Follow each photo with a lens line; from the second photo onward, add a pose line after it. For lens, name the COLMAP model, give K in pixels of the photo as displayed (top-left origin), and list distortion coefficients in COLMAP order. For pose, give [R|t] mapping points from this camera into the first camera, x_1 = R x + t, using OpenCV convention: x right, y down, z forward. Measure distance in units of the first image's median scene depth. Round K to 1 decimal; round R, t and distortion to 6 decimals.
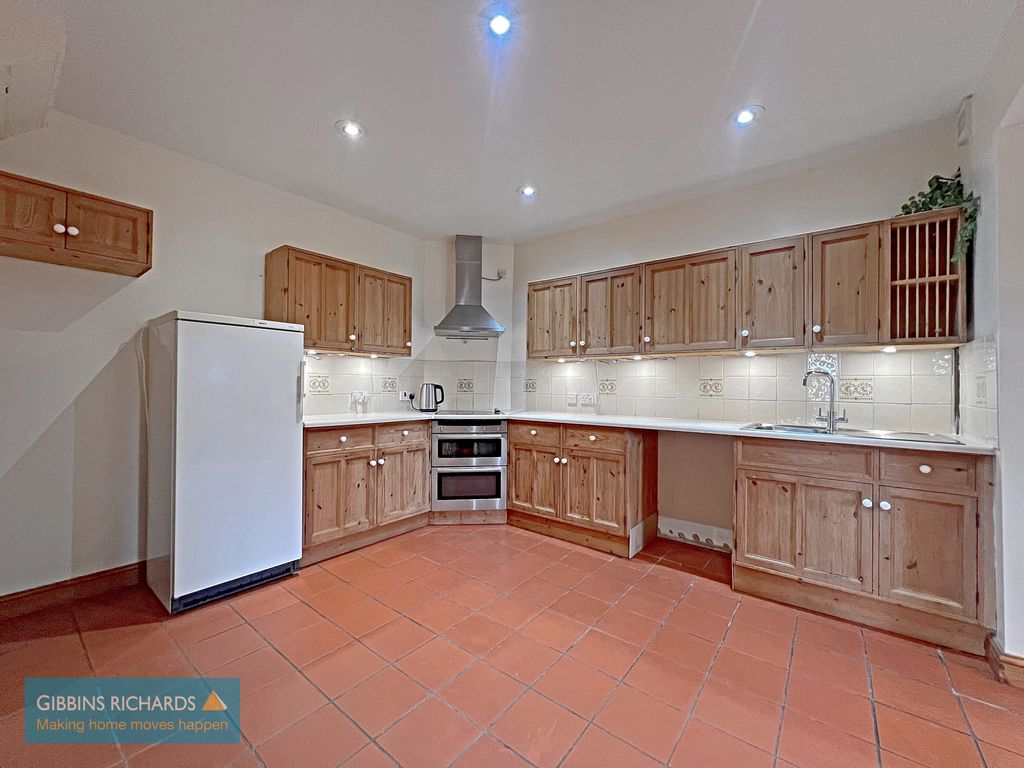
lens RADIAL K [[410.7, 0, 508.6], [0, 410.7, 385.3], [0, 0, 1]] dist [-0.001257, 0.000893]
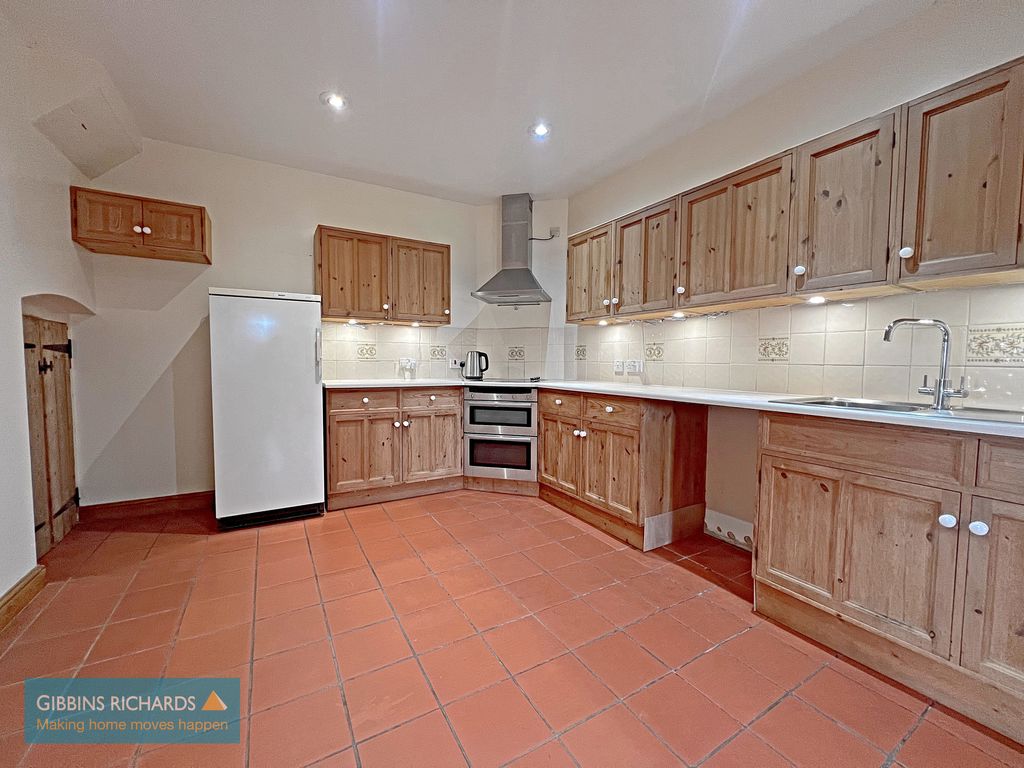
lens RADIAL K [[410.7, 0, 509.6], [0, 410.7, 384.4], [0, 0, 1]] dist [-0.001257, 0.000893]
pose [[0.931644, 0.017845, -0.362933, 0.339099], [0.002264, 0.998489, 0.054906, 0.029410], [0.363365, -0.051974, 0.930196, 0.126677]]
